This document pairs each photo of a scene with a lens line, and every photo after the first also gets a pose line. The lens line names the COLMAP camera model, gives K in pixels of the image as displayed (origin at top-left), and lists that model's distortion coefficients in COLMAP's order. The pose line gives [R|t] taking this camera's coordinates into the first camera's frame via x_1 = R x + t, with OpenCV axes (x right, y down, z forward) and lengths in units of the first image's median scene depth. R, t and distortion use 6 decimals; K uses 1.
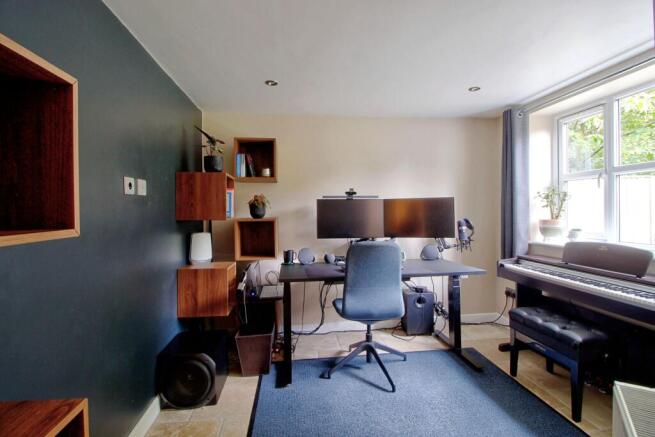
lens RADIAL K [[306.2, 0, 327.9], [0, 306.2, 217.3], [0, 0, 1]] dist [0.002947, 0.000384]
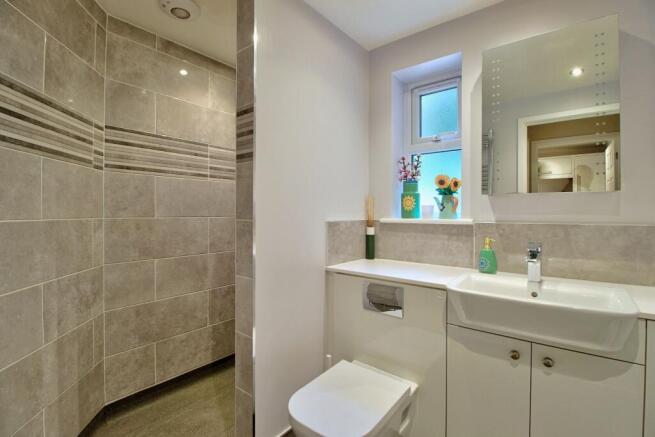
lens RADIAL K [[306.2, 0, 326.8], [0, 306.2, 215.6], [0, 0, 1]] dist [0.002947, 0.000384]
pose [[0.710659, -0.006235, 0.703509, 0.054342], [0.005504, 0.999979, 0.003302, -0.004543], [-0.703515, 0.001525, 0.710679, 0.606685]]
